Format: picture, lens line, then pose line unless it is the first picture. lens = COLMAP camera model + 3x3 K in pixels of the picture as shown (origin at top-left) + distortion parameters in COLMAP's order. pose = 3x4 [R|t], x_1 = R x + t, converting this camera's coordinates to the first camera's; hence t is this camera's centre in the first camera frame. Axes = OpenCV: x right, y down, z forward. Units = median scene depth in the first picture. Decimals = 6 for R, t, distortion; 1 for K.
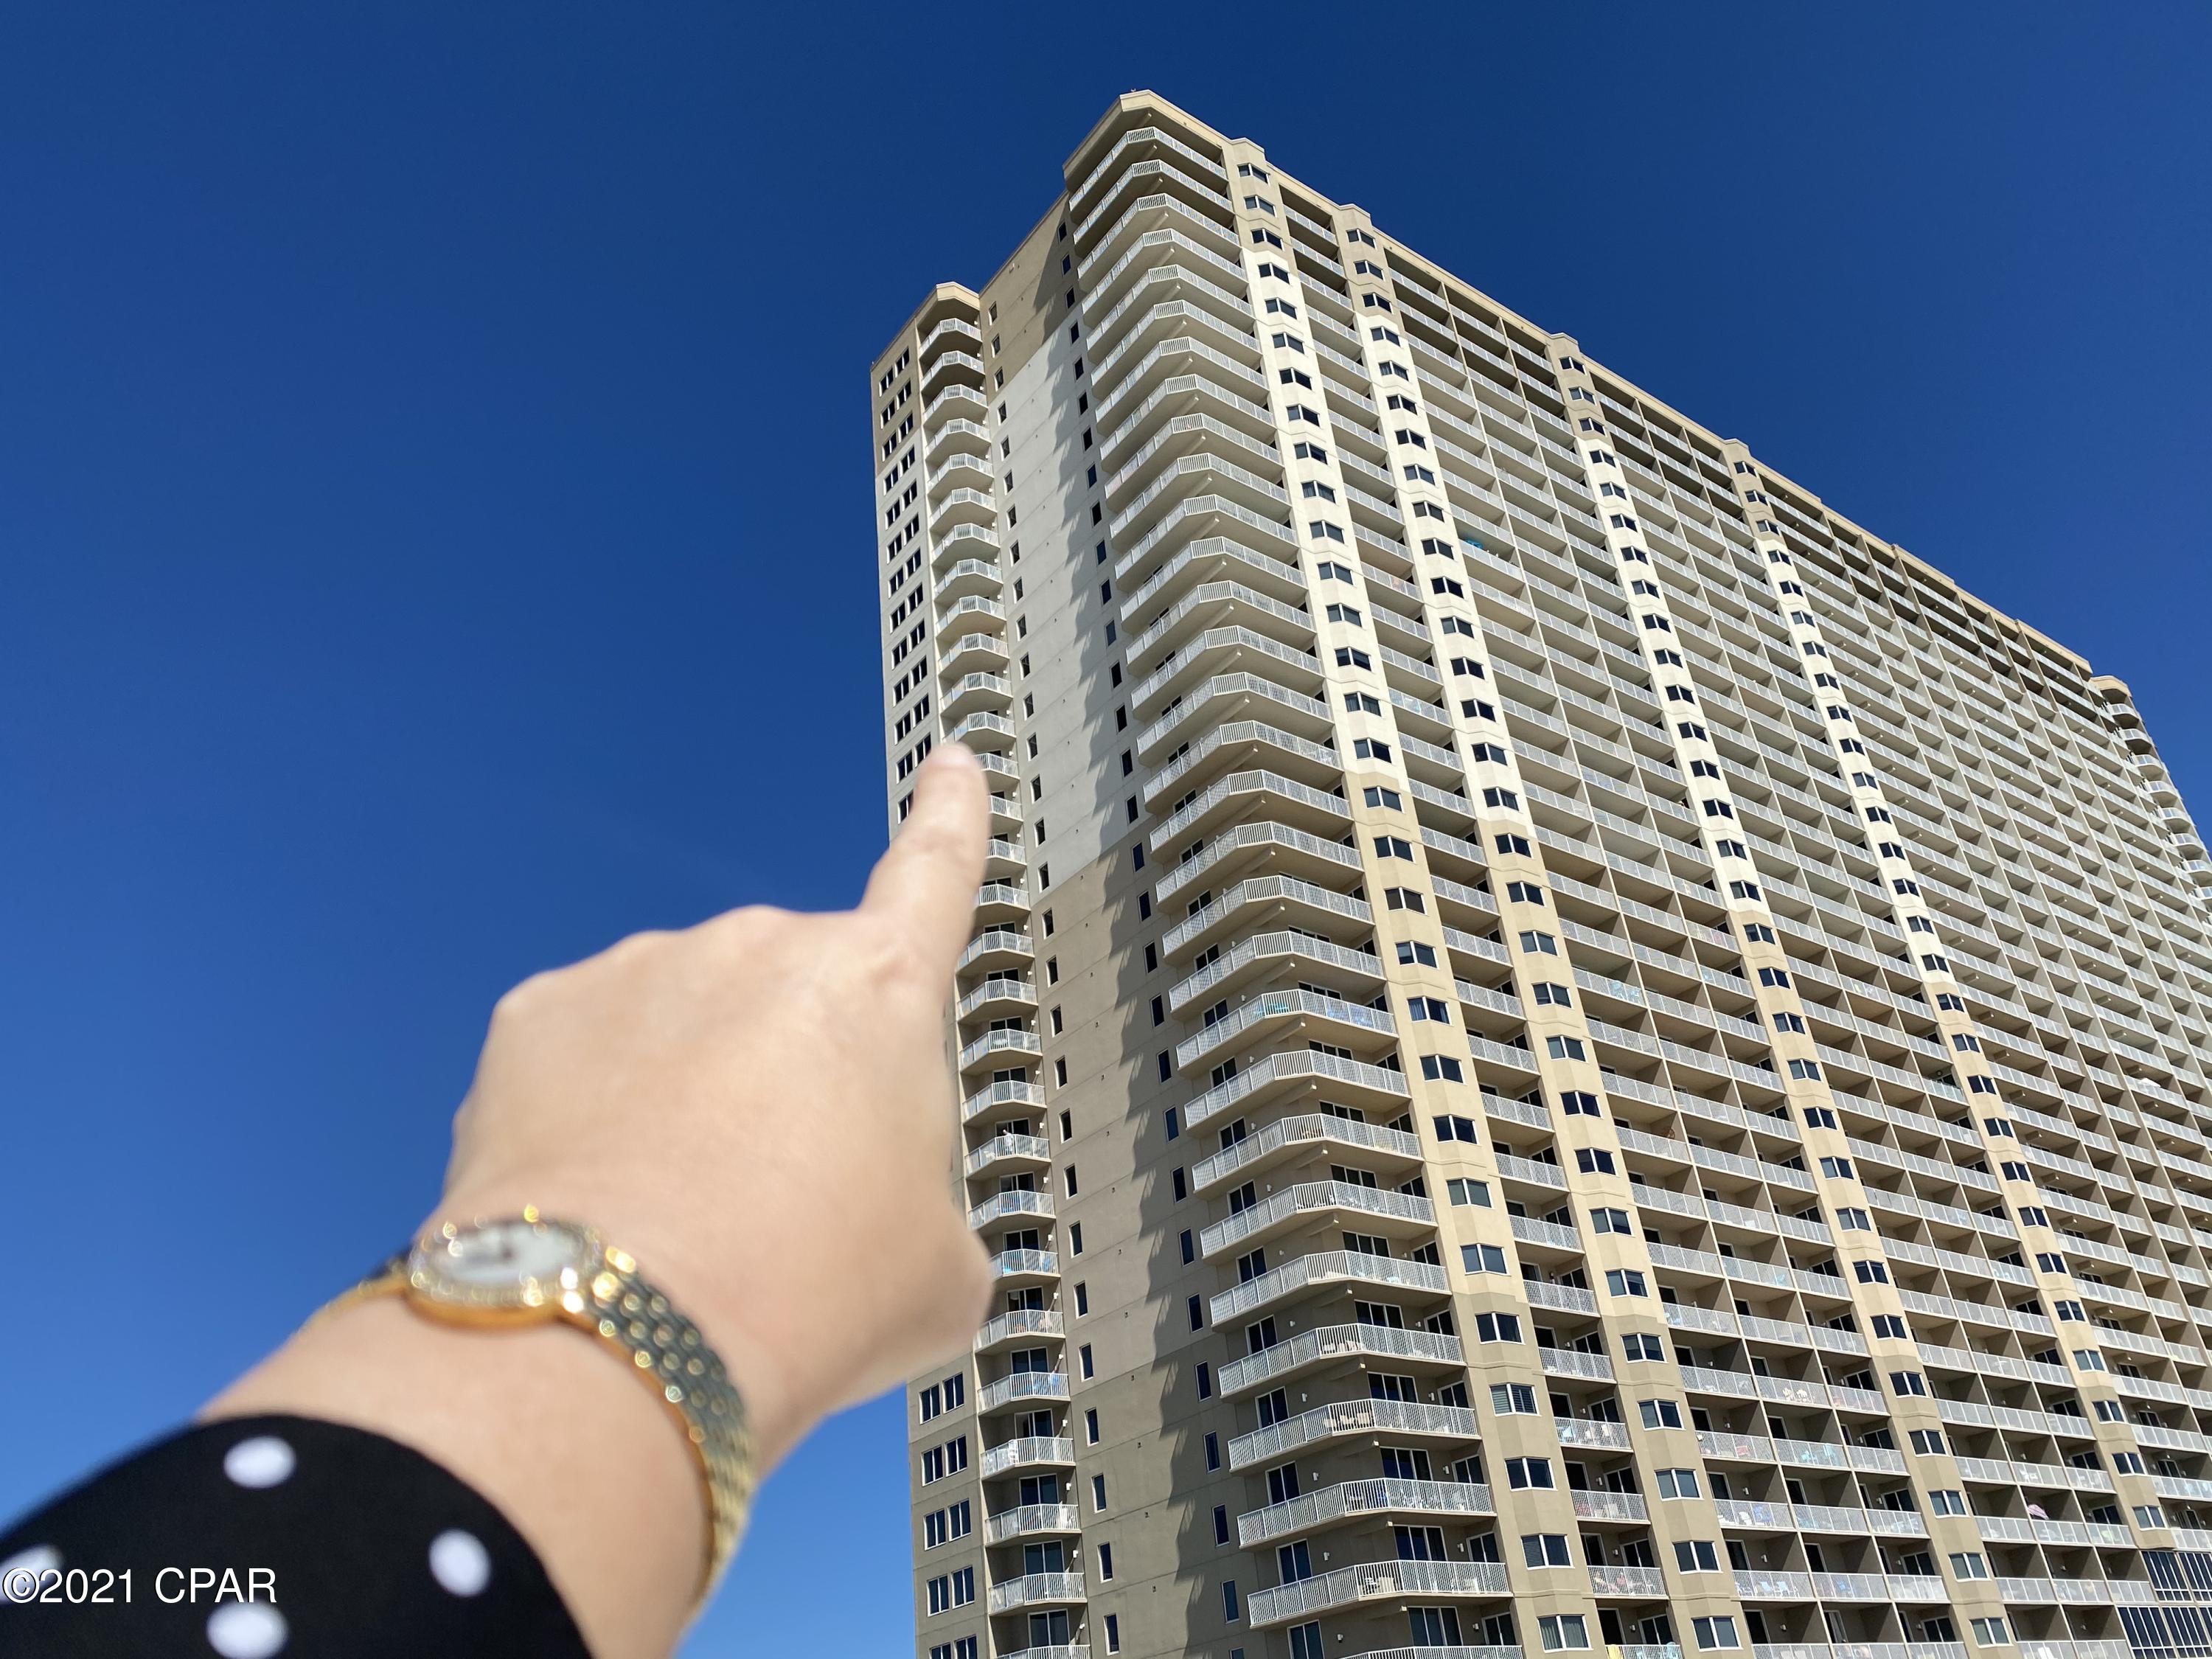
lens RADIAL K [[1745.4, 0, 1116.5], [0, 1745.4, 832.9], [0, 0, 1]] dist [0.047580, -0.030221]
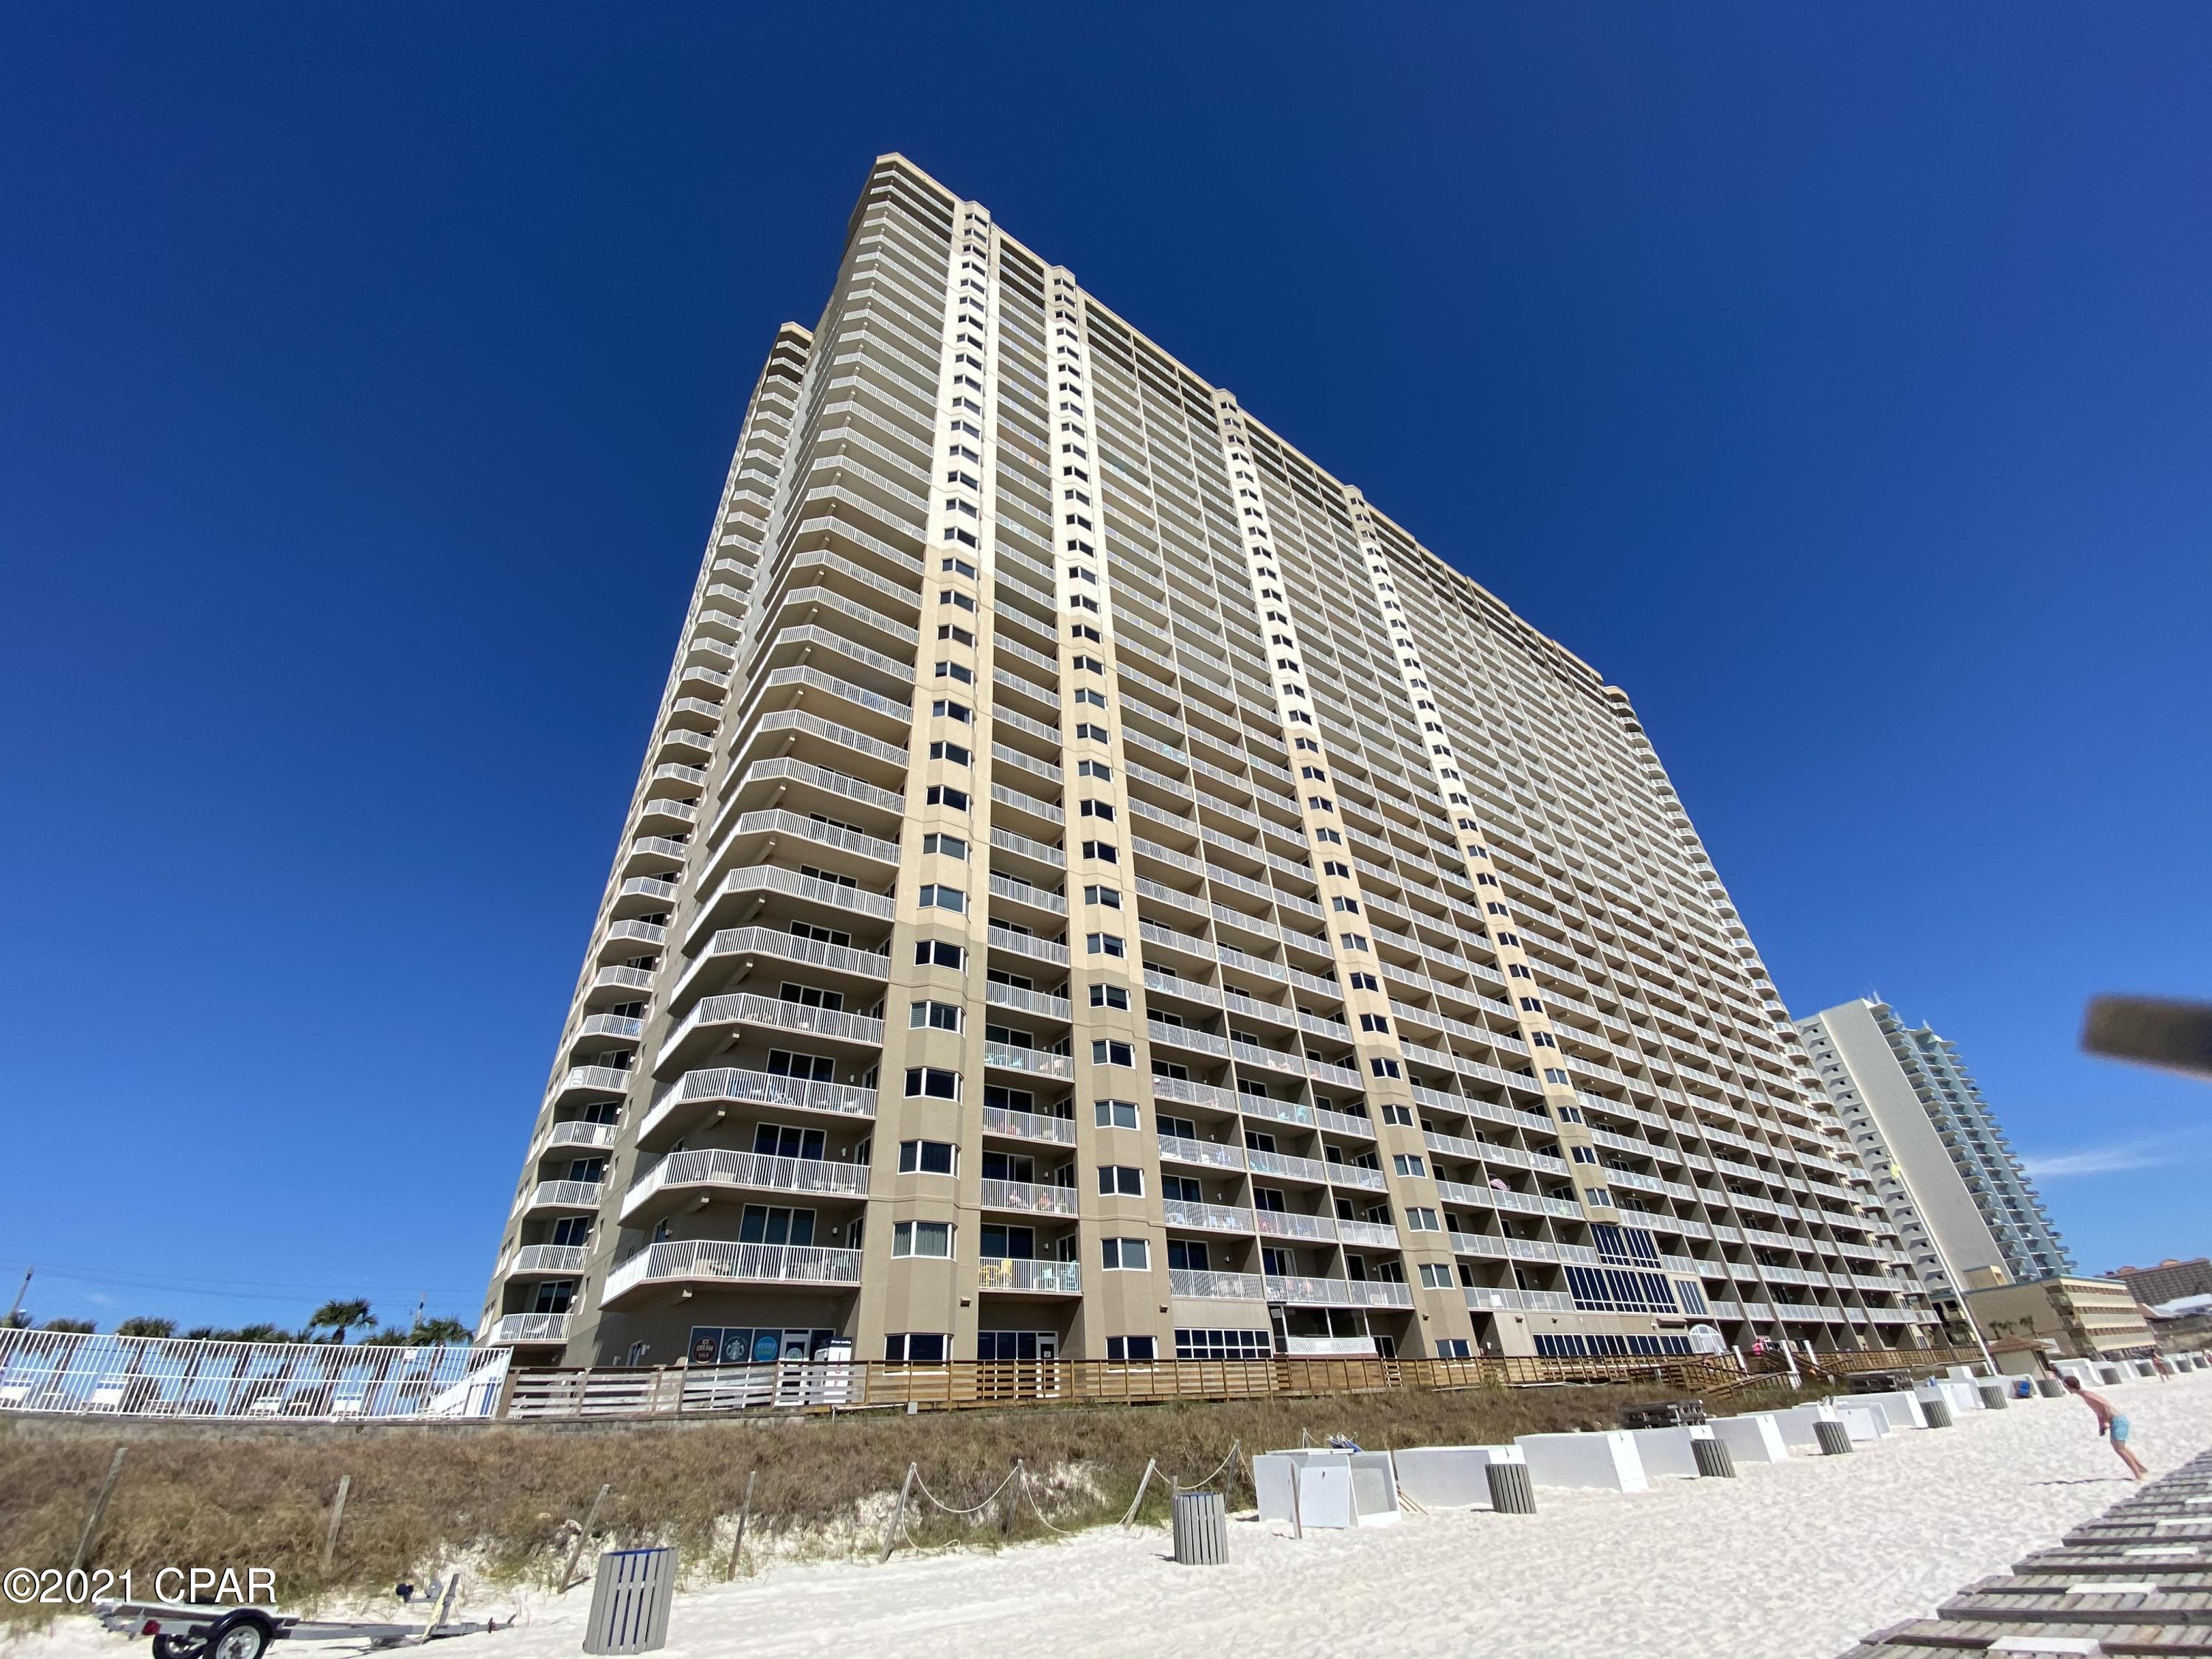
lens RADIAL K [[898.8, 0, 1098.3], [0, 898.8, 829.6], [0, 0, 1]] dist [0.004587, -0.013367]
pose [[0.998688, 0.030658, -0.041009, 0.273595], [-0.032875, 0.997971, -0.054521, 0.190430], [0.039254, 0.055798, 0.997670, 0.373799]]
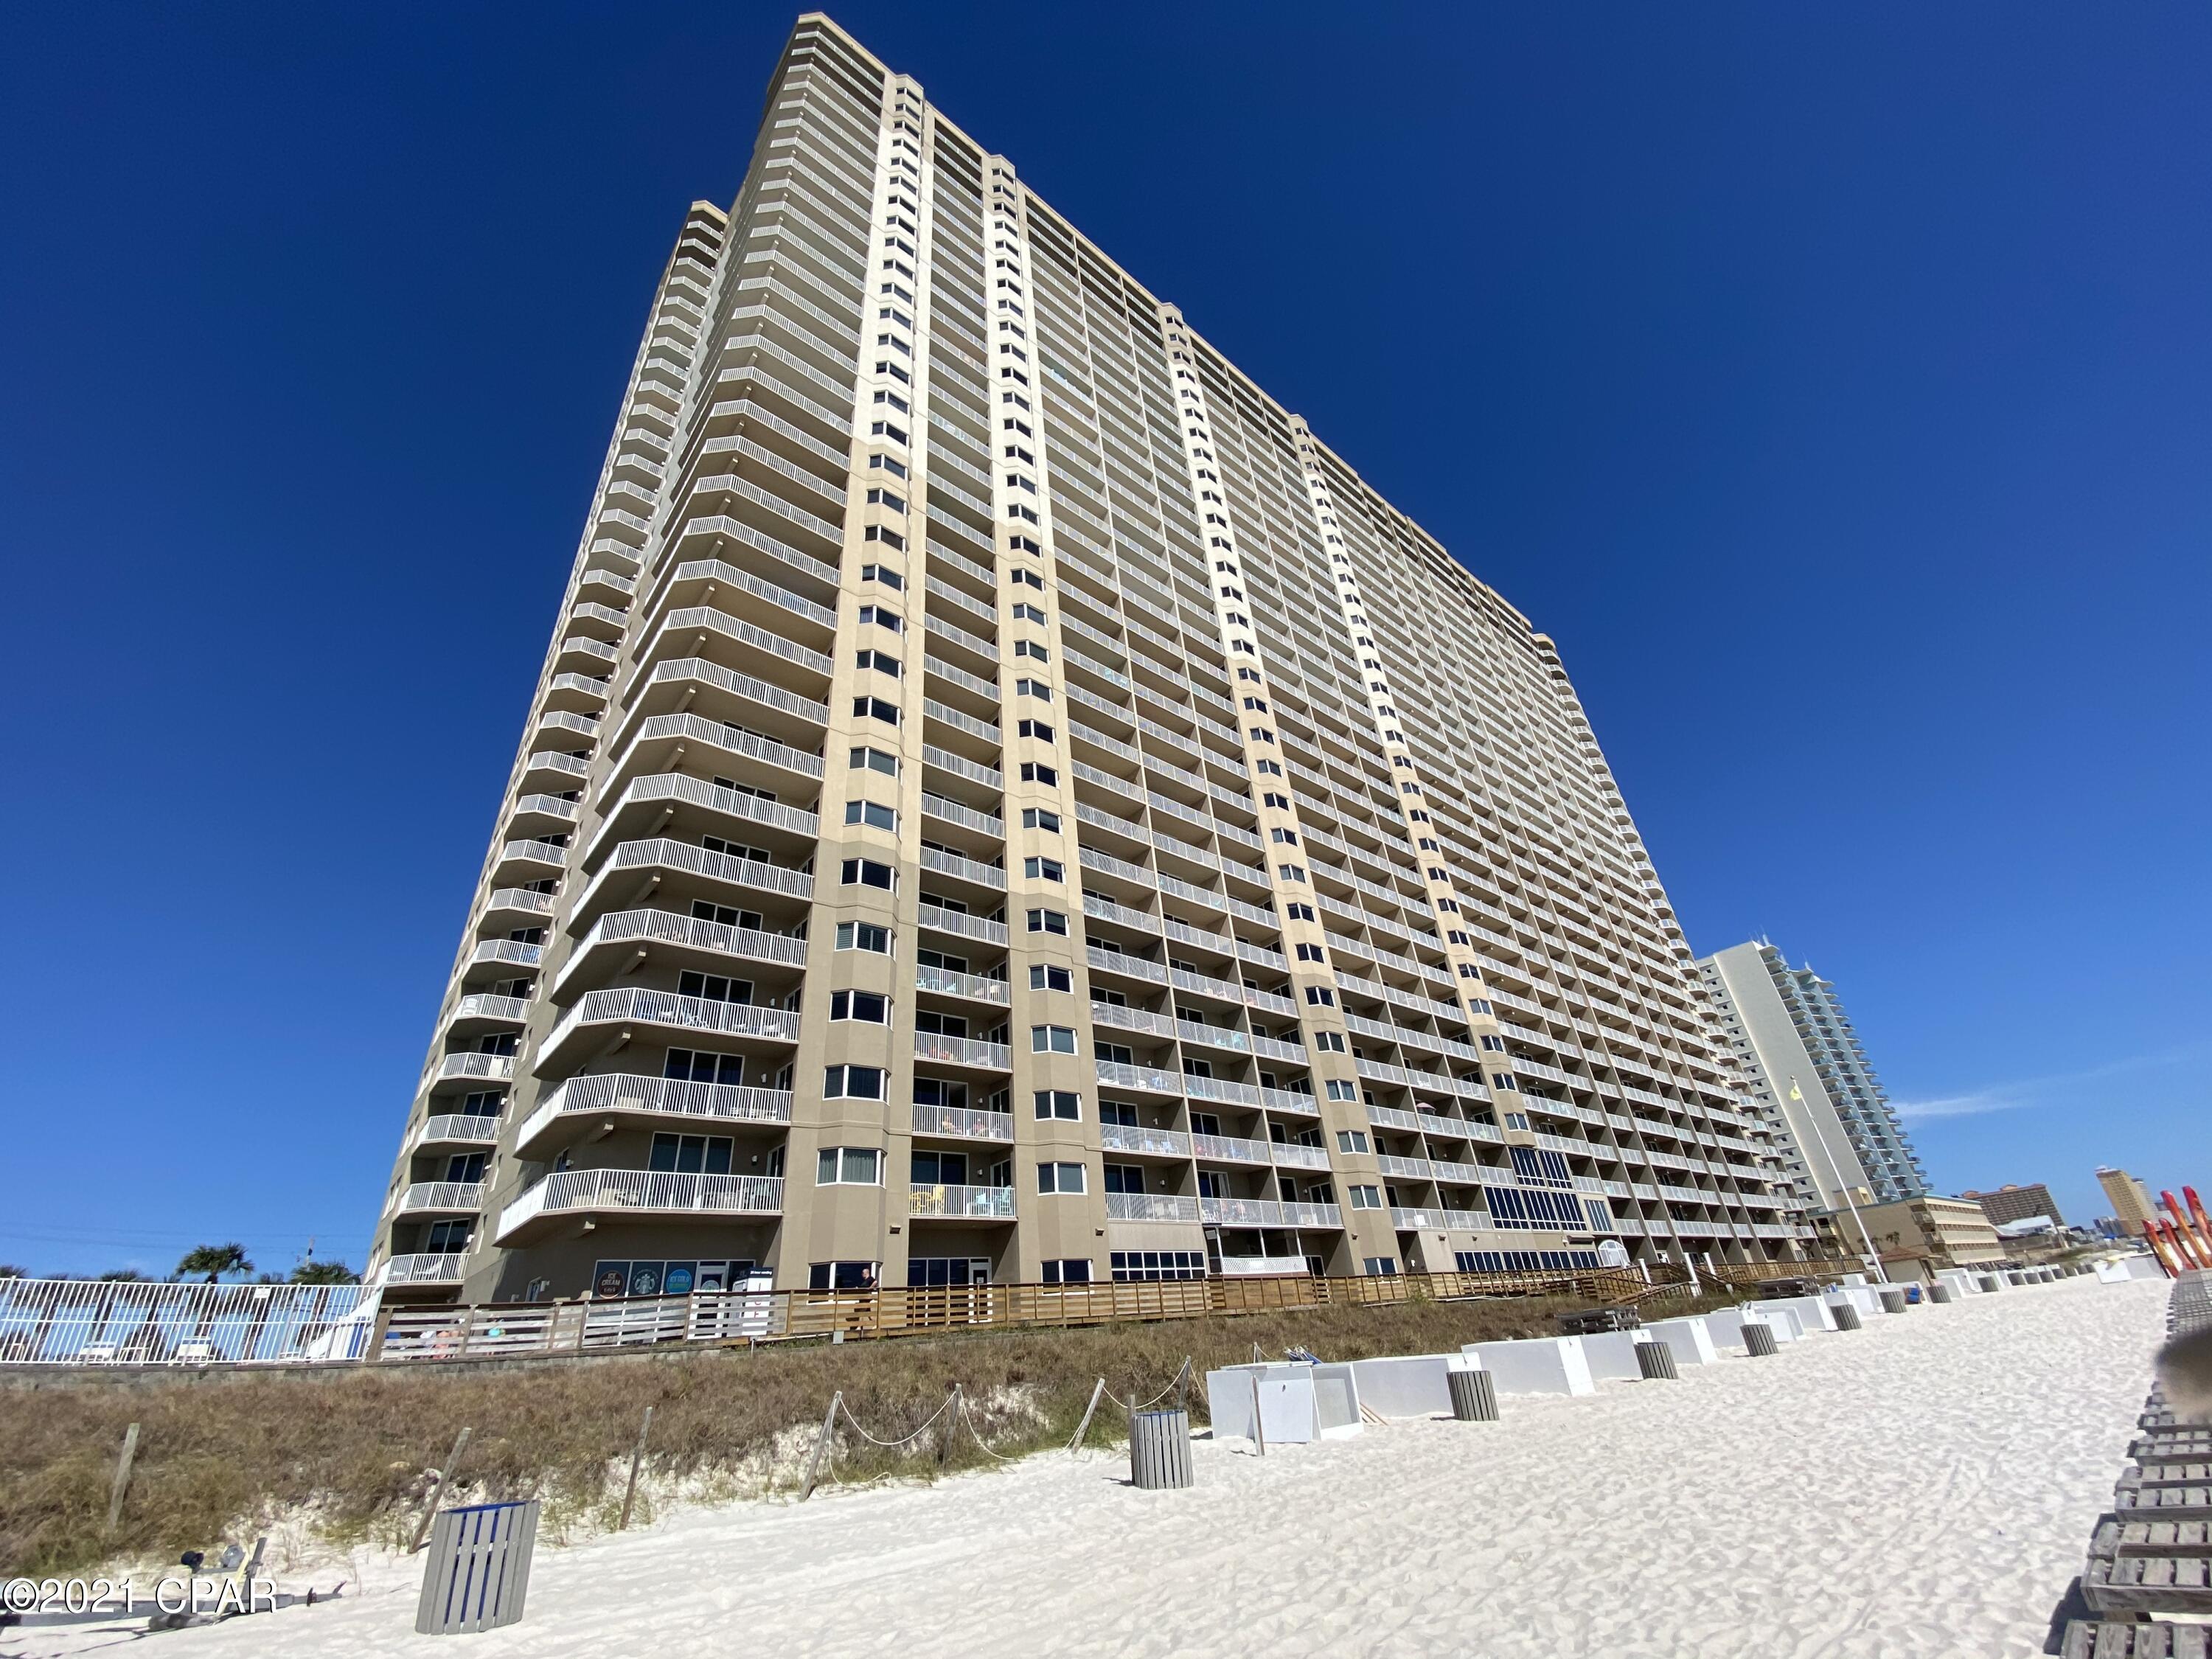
lens RADIAL K [[898.8, 0, 1098.8], [0, 898.8, 831.8], [0, 0, 1]] dist [0.004587, -0.013367]
pose [[0.998285, 0.044052, 0.038550, 0.269346], [-0.044227, 0.999015, 0.003713, 0.204853], [-0.038348, -0.005412, 0.999250, 0.395597]]
